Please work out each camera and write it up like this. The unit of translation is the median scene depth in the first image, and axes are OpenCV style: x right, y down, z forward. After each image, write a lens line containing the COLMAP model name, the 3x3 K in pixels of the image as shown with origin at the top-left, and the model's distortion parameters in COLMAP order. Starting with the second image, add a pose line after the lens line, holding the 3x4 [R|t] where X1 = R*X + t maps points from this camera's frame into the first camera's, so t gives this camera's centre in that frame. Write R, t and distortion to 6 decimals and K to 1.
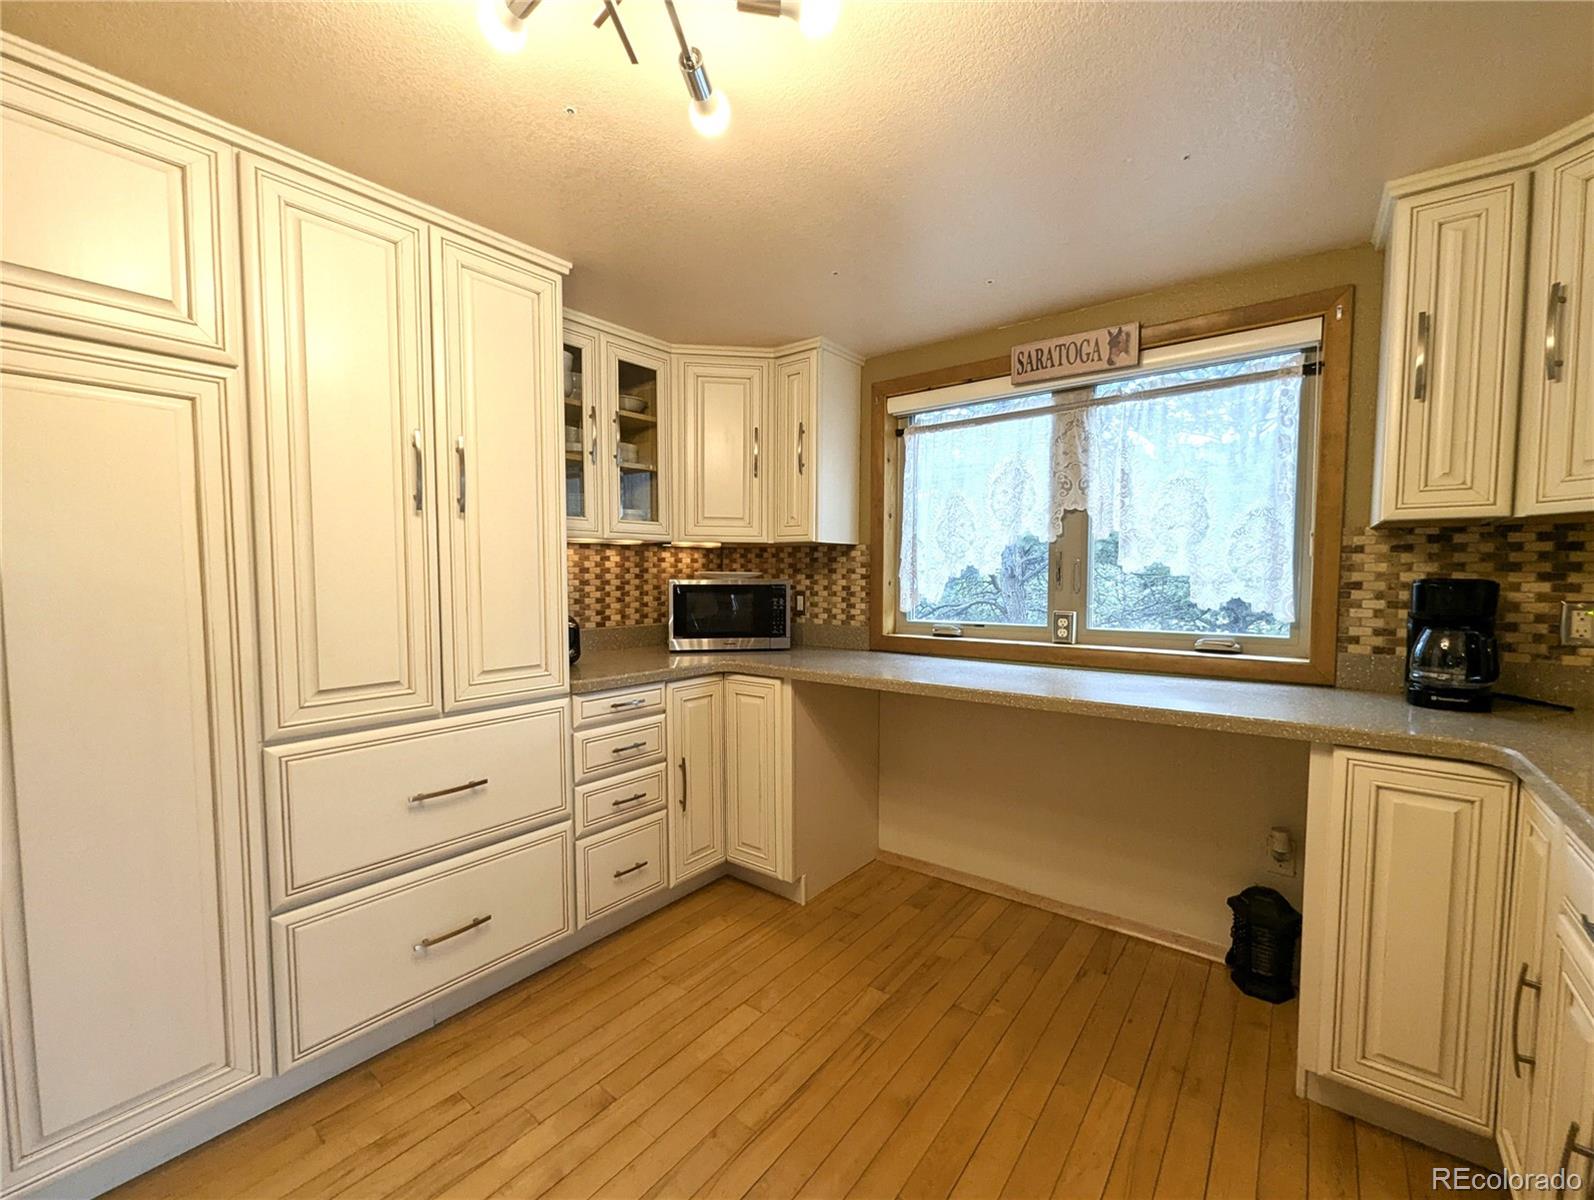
lens RADIAL K [[668.7, 0, 809.4], [0, 668.7, 609.1], [0, 0, 1]] dist [-0.000042, 0.000214]
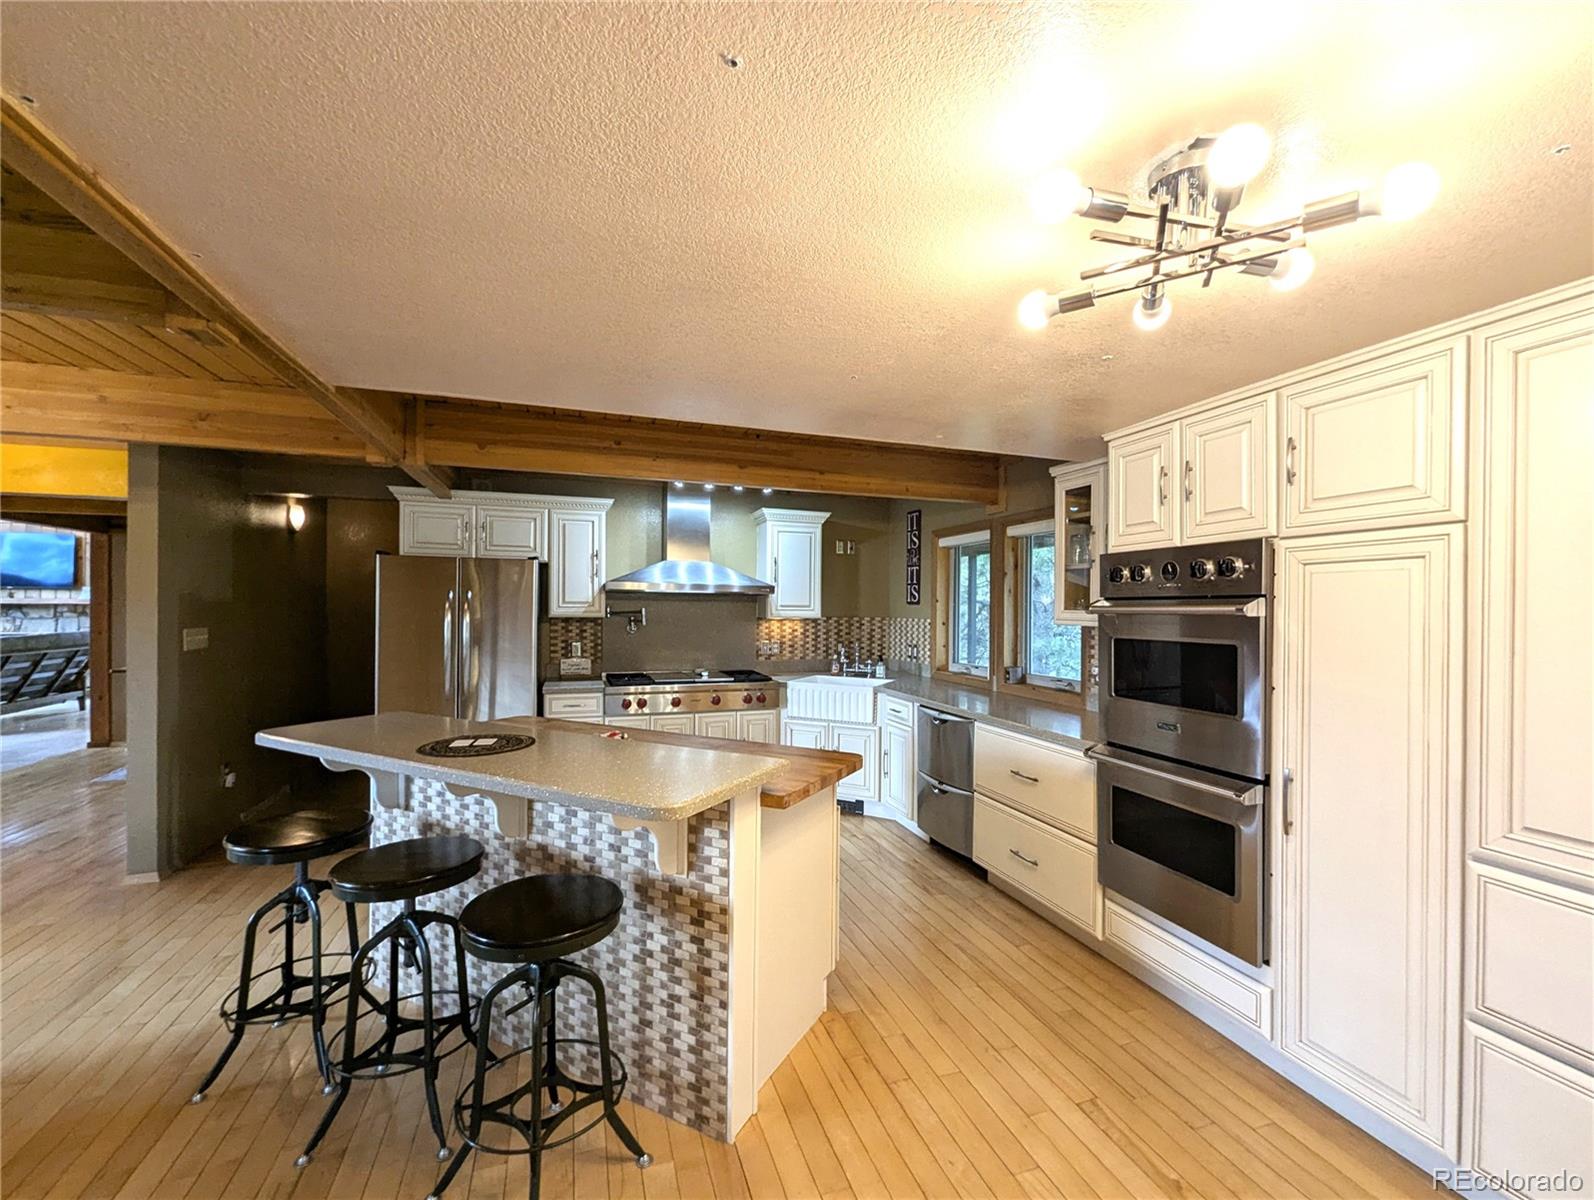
lens RADIAL K [[668.7, 0, 796.2], [0, 668.7, 604.7], [0, 0, 1]] dist [-0.000042, 0.000214]
pose [[-0.565603, -0.004738, -0.824664, 0.383978], [-0.052672, 0.998149, 0.030390, -0.099797], [0.822994, 0.060626, -0.564806, 0.371191]]
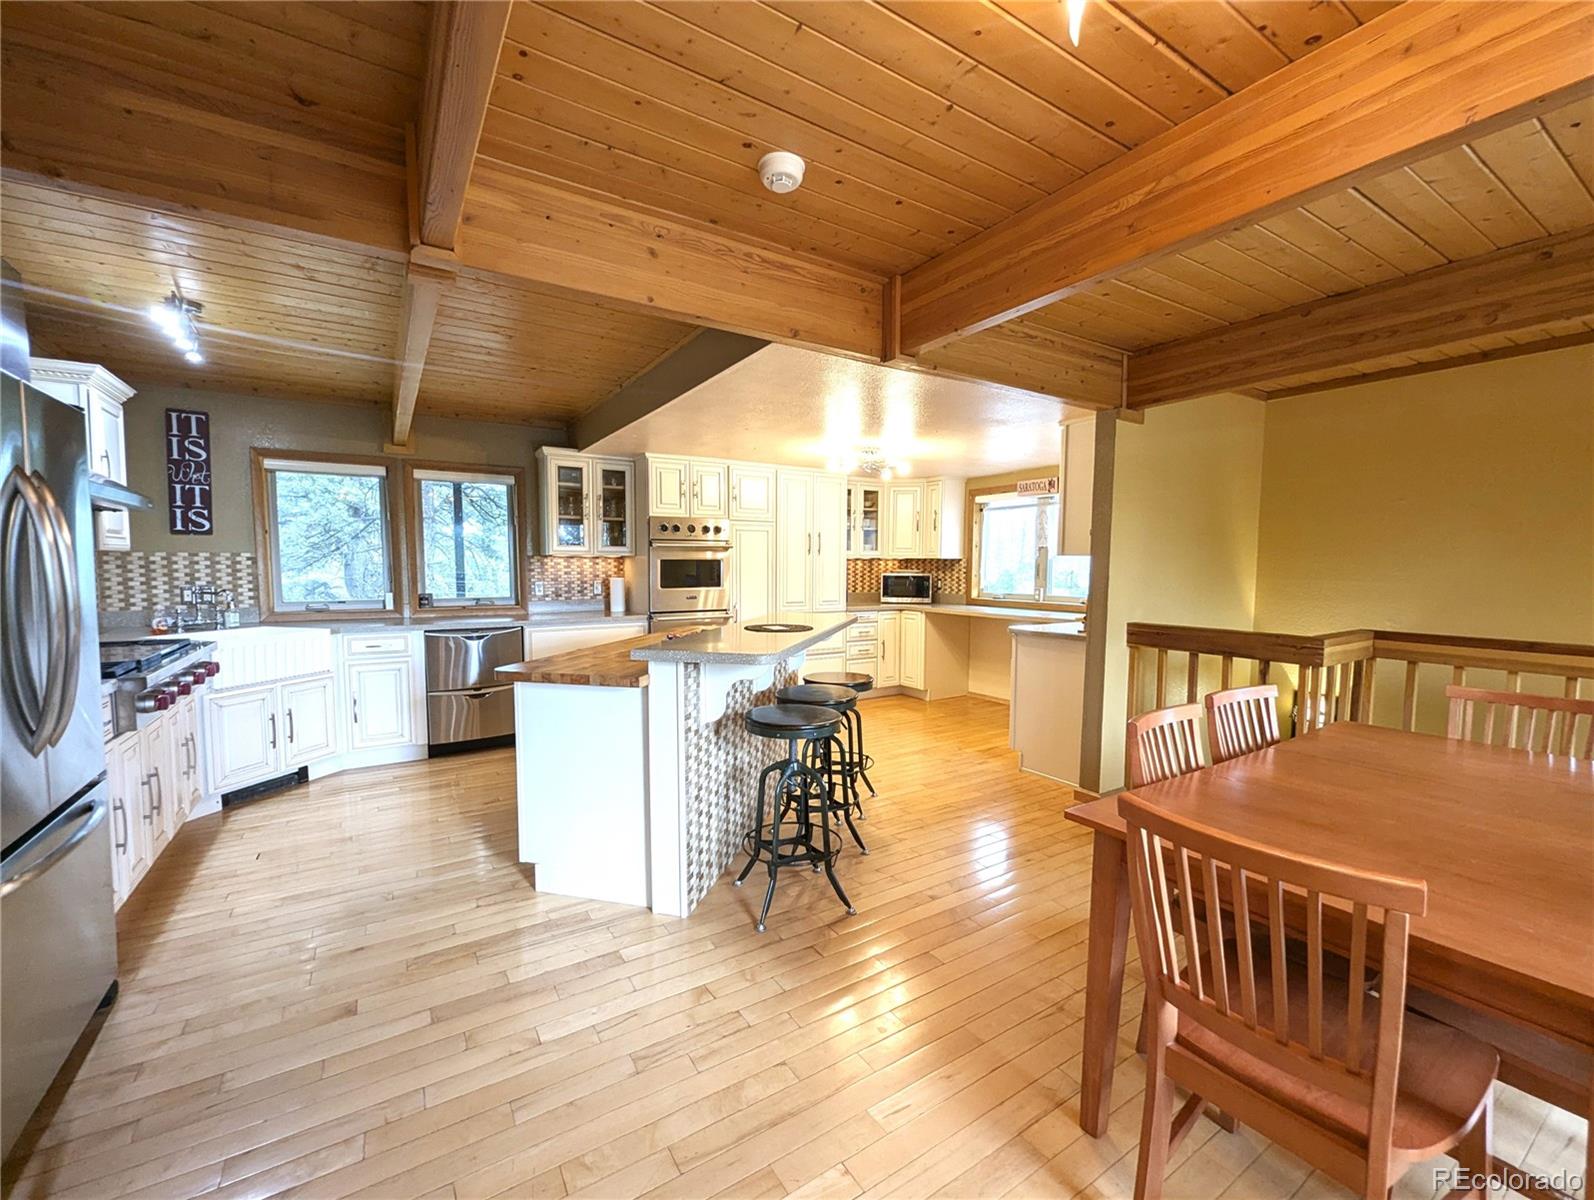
lens RADIAL K [[668.7, 0, 807.8], [0, 668.7, 610.1], [0, 0, 1]] dist [-0.000042, 0.000214]
pose [[0.940254, 0.029496, -0.339195, 0.390177], [-0.024648, 0.999523, 0.018593, 0.055245], [0.339581, -0.009122, 0.940532, -1.467717]]
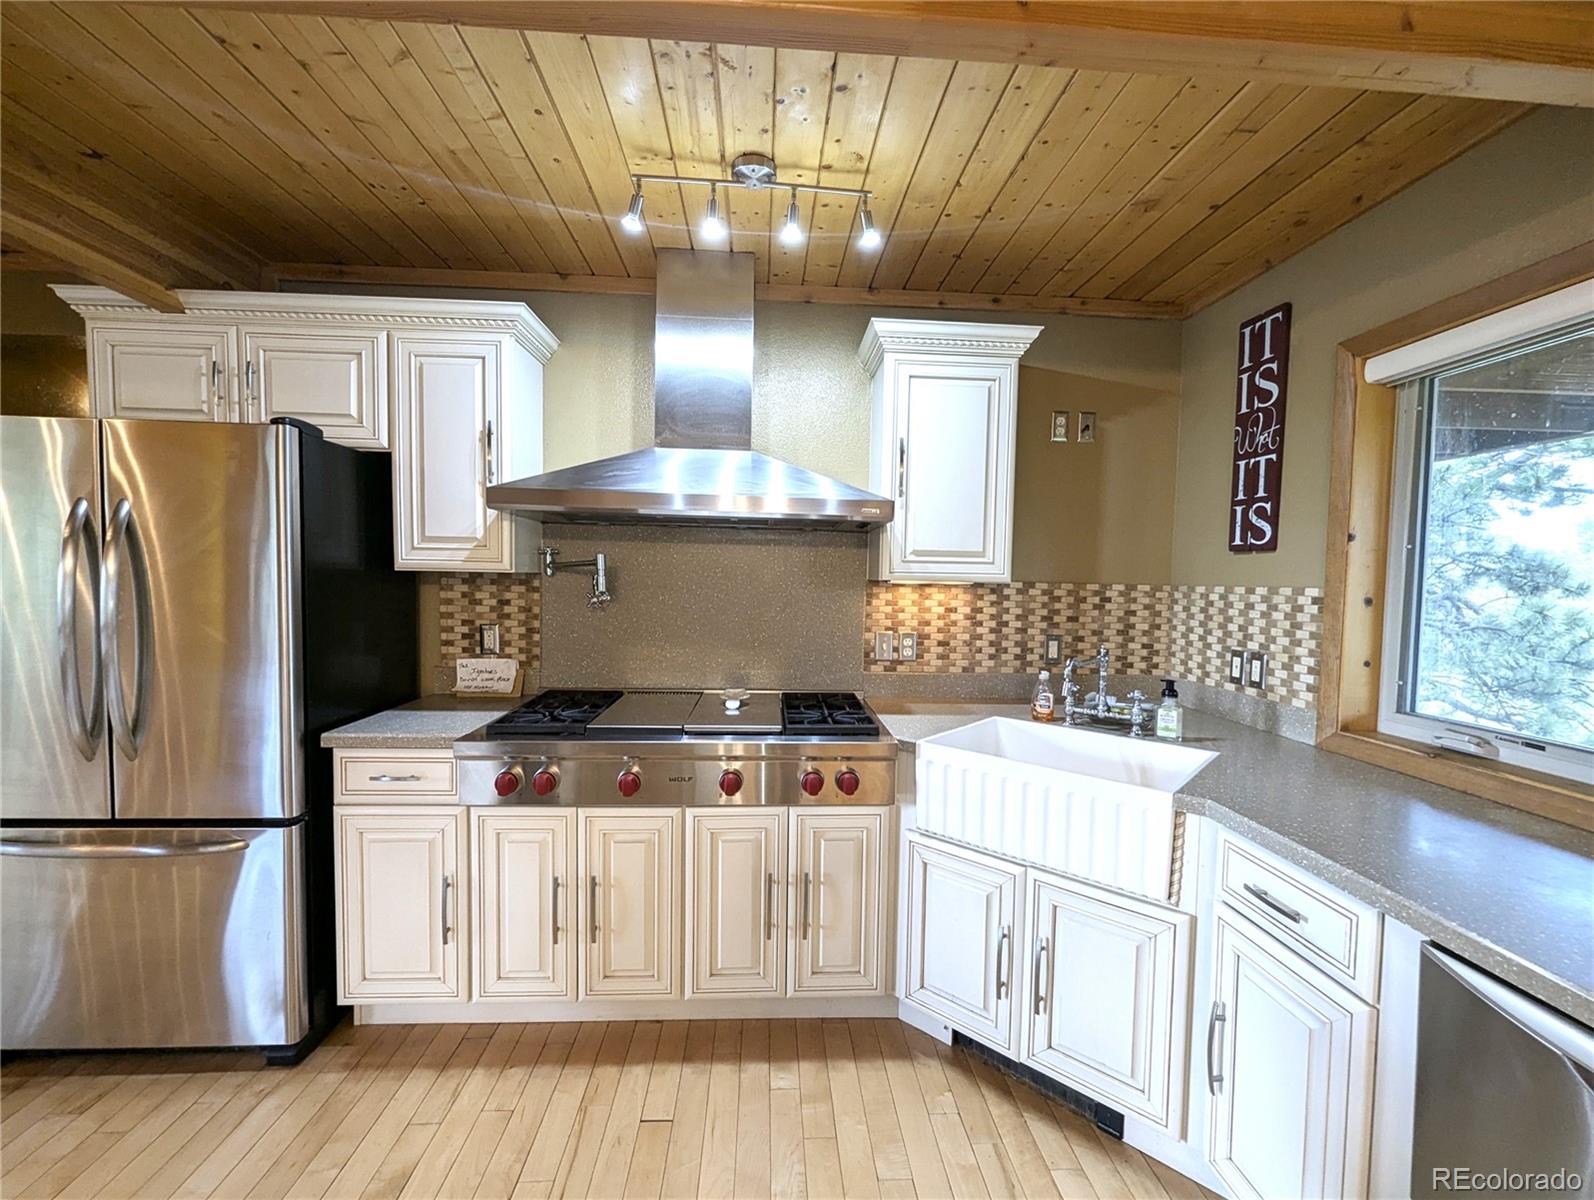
lens RADIAL K [[668.7, 0, 809.1], [0, 668.7, 608.2], [0, 0, 1]] dist [-0.000042, 0.000214]
pose [[-0.758585, 0.020222, -0.651260, -0.552571], [-0.052286, 0.994406, 0.091780, -0.035500], [0.649473, 0.103675, -0.753284, -0.213938]]
